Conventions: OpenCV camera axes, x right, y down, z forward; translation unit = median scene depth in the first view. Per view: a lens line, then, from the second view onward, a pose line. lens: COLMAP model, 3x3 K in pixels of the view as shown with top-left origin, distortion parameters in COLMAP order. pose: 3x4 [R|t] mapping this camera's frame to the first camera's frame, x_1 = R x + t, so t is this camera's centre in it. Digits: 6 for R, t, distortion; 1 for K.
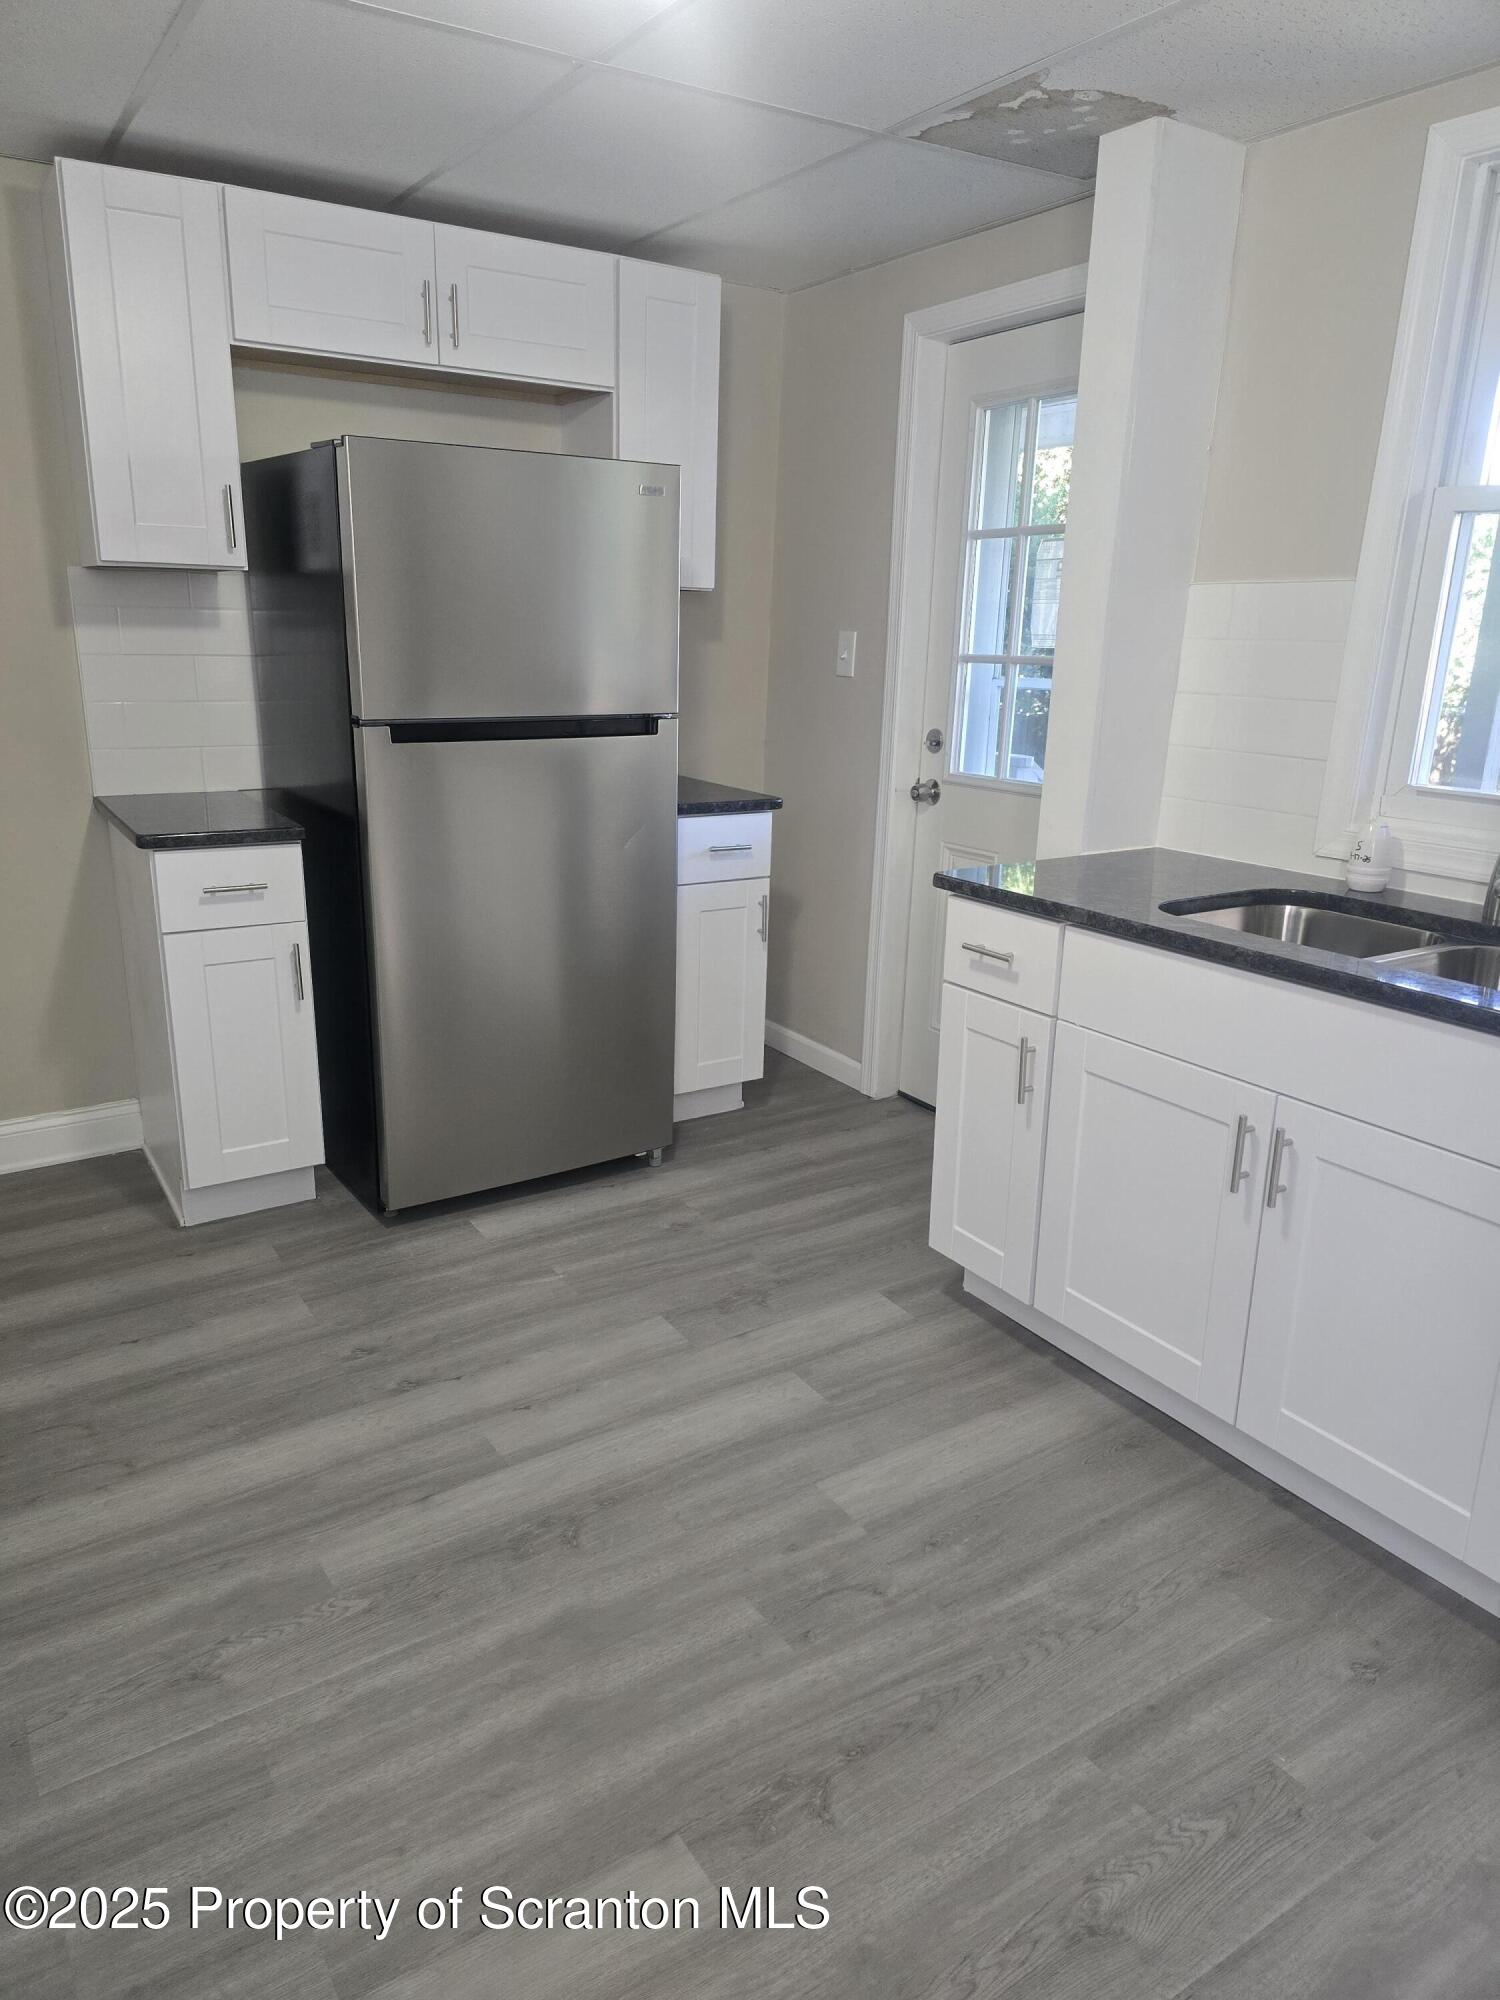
lens RADIAL K [[1364.0, 0, 745.8], [0, 1364.0, 1003.2], [0, 0, 1]] dist [0.020978, -0.016255]
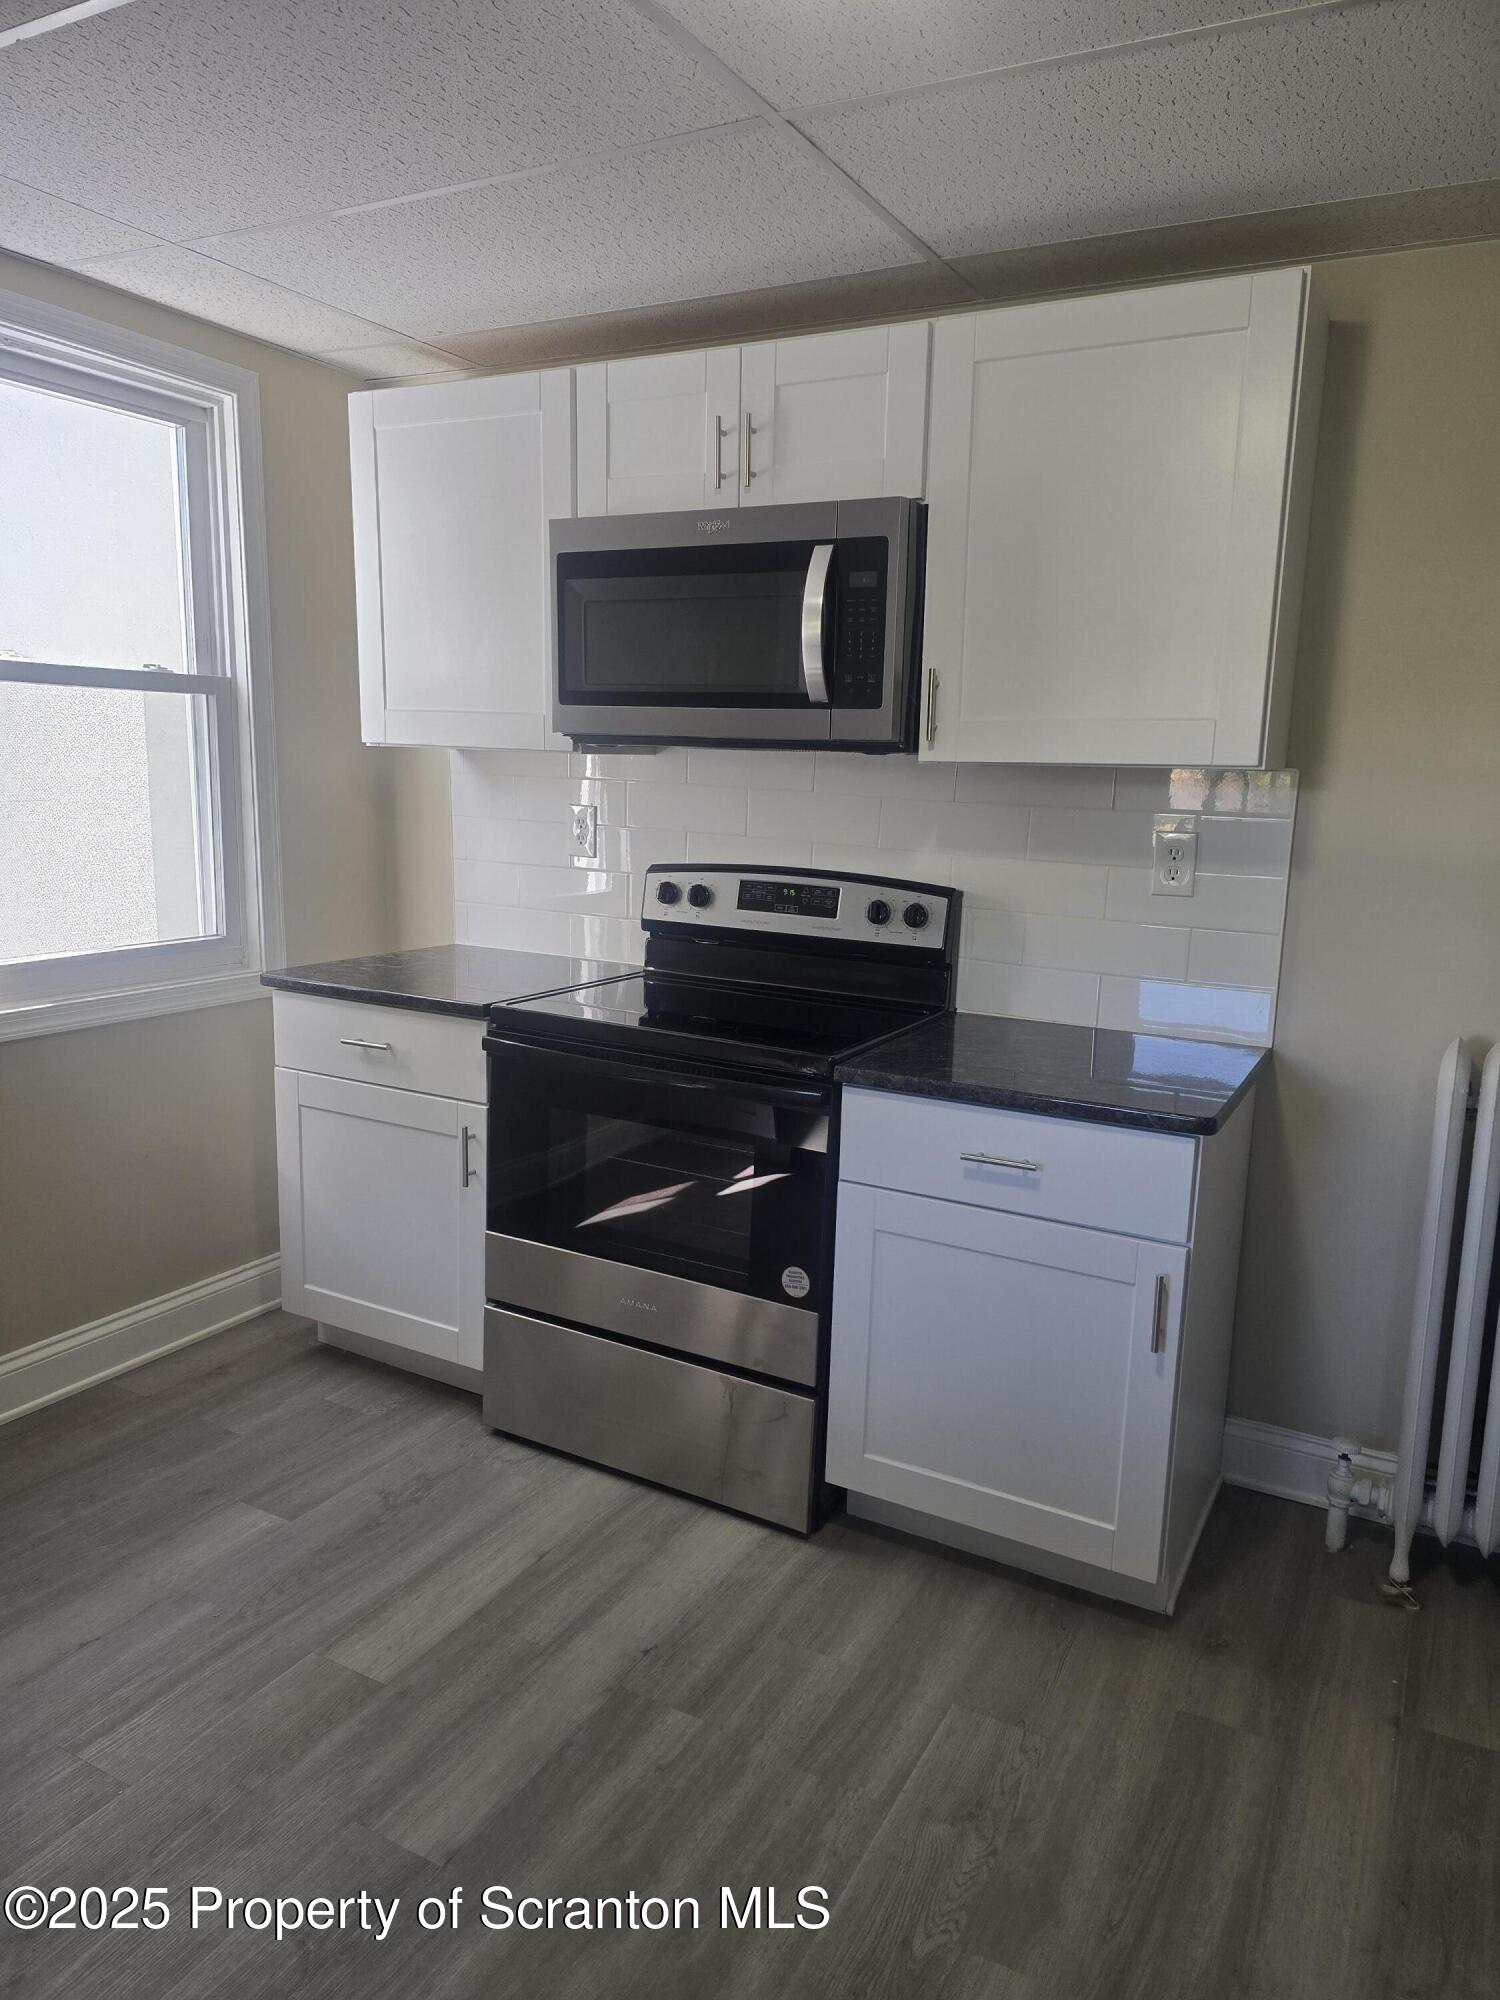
lens RADIAL K [[1364.0, 0, 762.5], [0, 1364.0, 1003.2], [0, 0, 1]] dist [0.020978, -0.016255]
pose [[-0.870896, 0.038361, -0.489968, 0.162804], [-0.186712, 0.896377, 0.402053, -0.337369], [0.454619, 0.441630, -0.773489, 1.159275]]
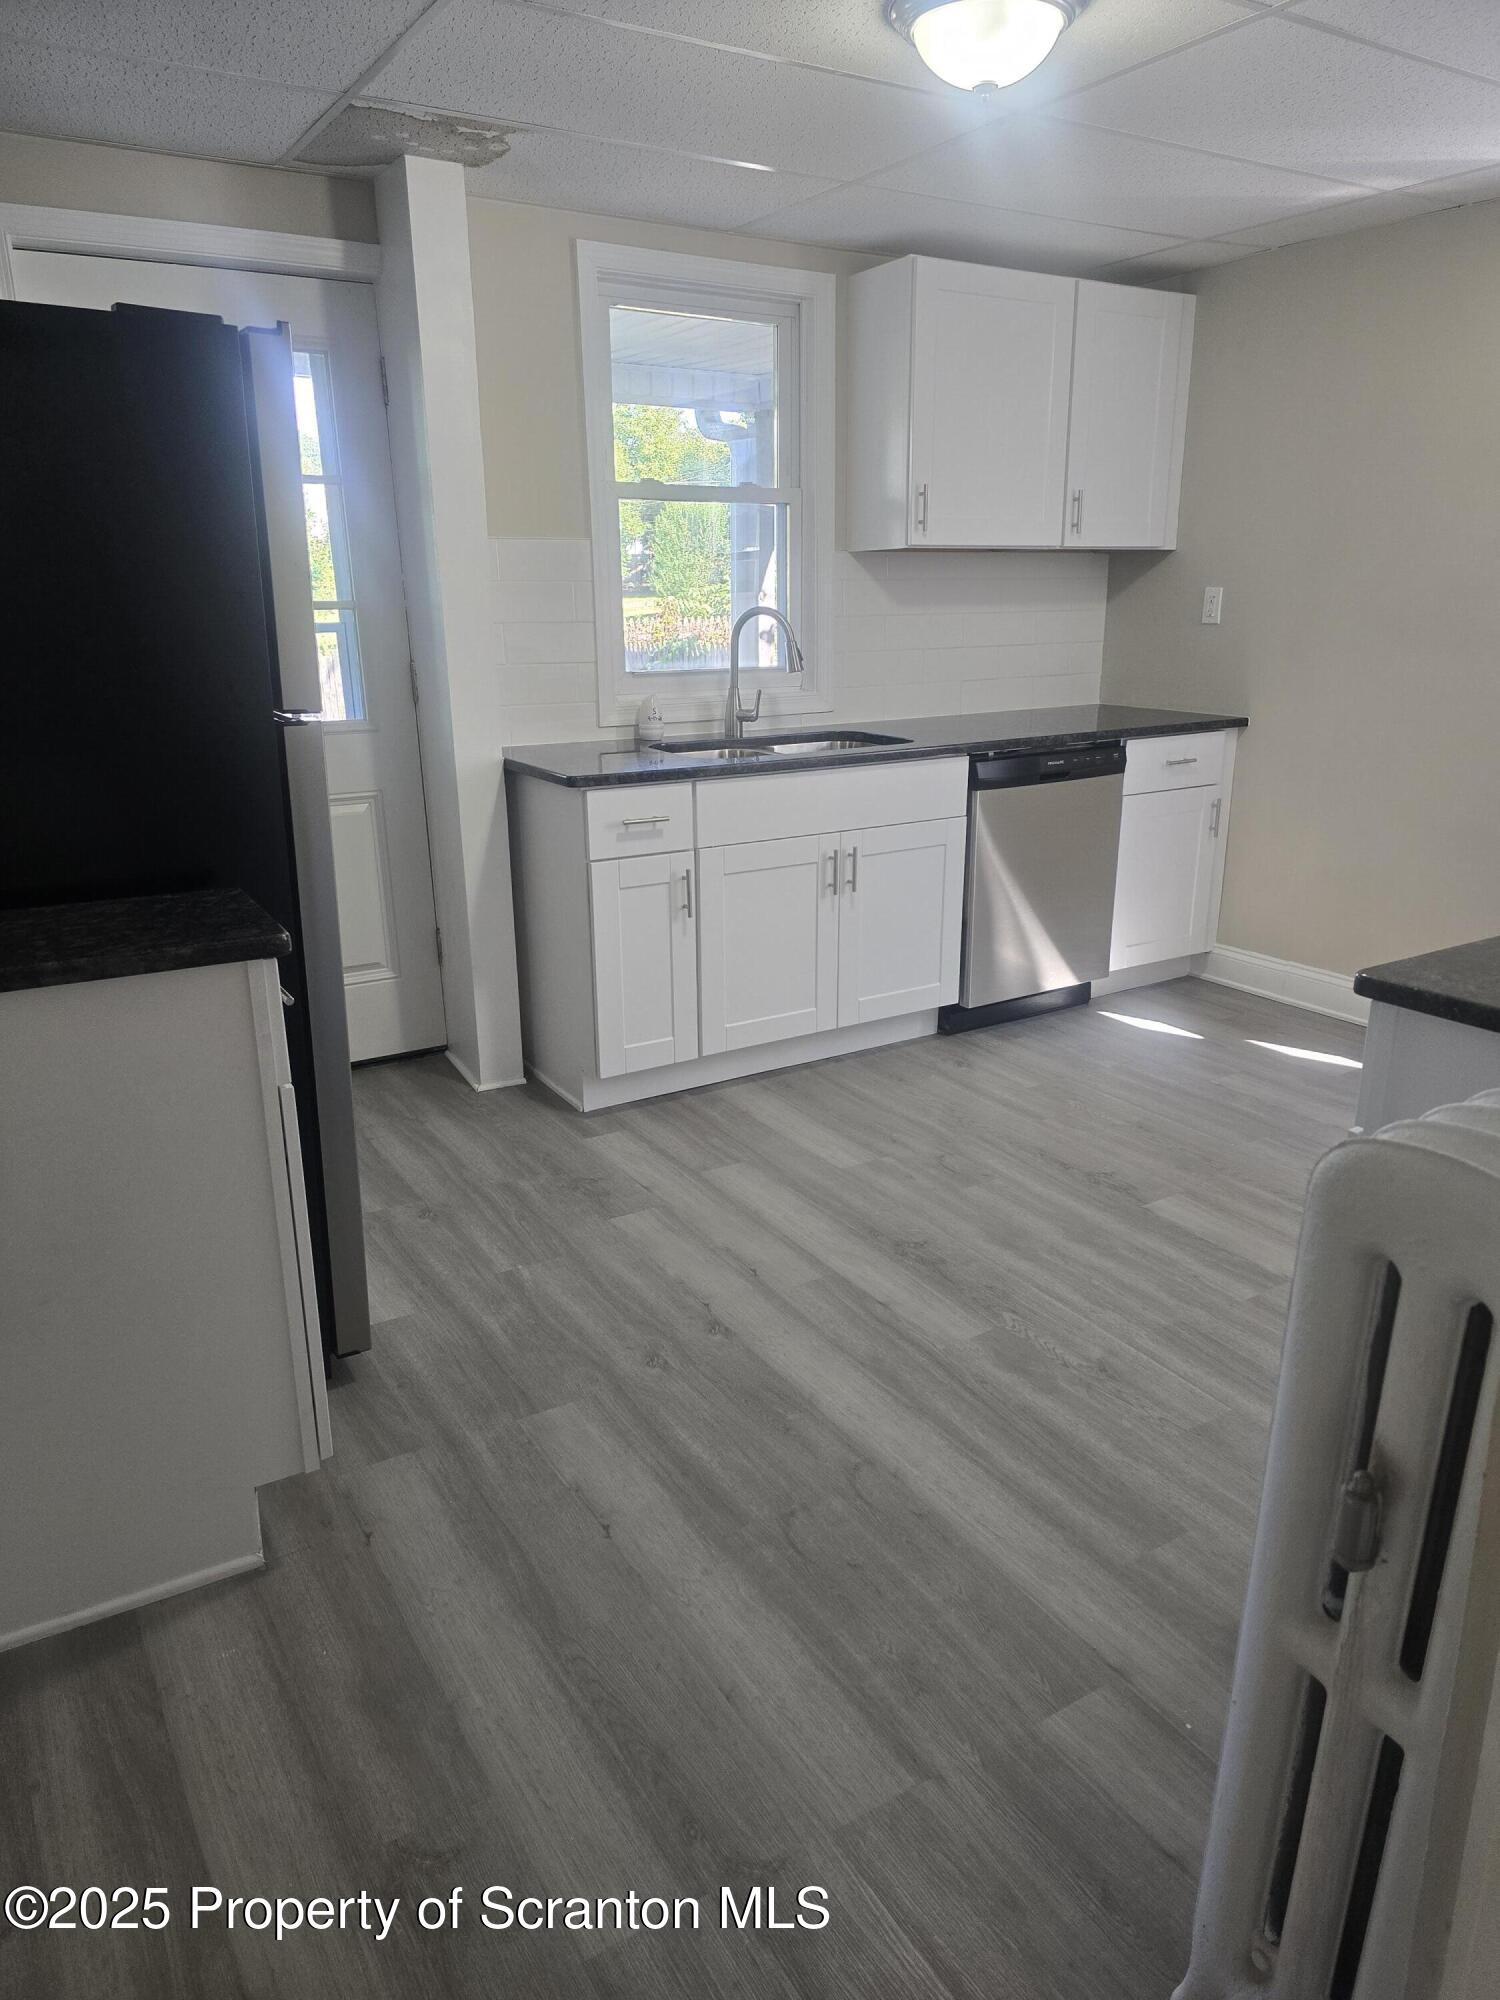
lens RADIAL K [[1364.0, 0, 744.6], [0, 1364.0, 1000.8], [0, 0, 1]] dist [0.020978, -0.016255]
pose [[0.020668, -0.315296, 0.948768, -1.252286], [0.290392, 0.909953, 0.296071, -0.267228], [-0.956685, 0.269396, 0.110366, 0.873741]]
